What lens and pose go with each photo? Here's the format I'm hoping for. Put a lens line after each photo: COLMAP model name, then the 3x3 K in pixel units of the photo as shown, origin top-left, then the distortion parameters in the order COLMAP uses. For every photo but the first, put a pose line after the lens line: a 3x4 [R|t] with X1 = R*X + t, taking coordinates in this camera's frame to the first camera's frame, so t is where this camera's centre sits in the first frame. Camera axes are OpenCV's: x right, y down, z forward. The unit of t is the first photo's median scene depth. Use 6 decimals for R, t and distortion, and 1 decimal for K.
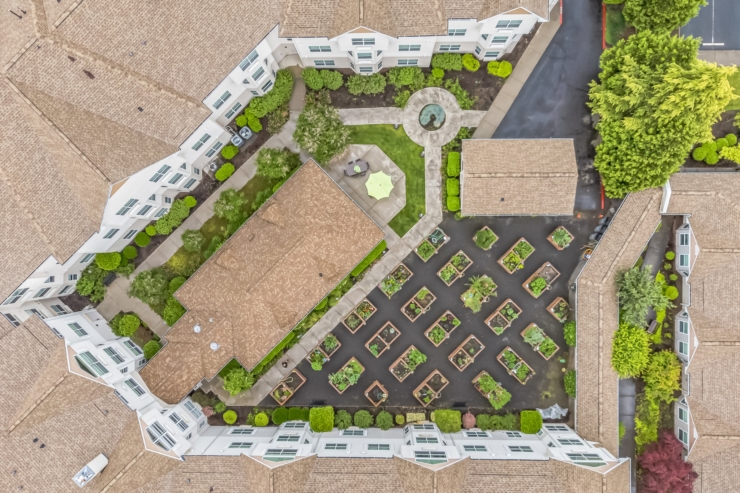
lens RADIAL K [[570.2, 0, 370.0], [0, 570.2, 246.5], [0, 0, 1]] dist [-0.005188, 0.002525]
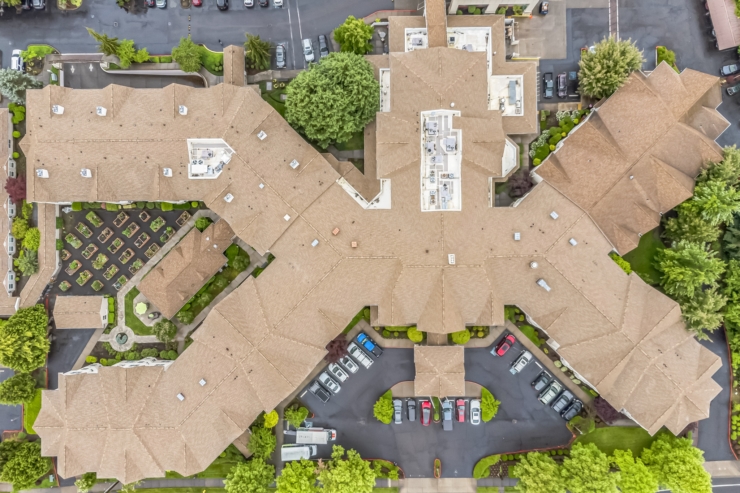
lens RADIAL K [[545.4, 0, 370.0], [0, 545.4, 246.5], [0, 0, 1]] dist [0.004006, 0.006797]
pose [[-0.998429, 0.008726, 0.055341, -1.020286], [-0.008825, -0.999960, -0.001539, 0.137199], [0.055325, -0.002025, 0.998466, -1.138448]]
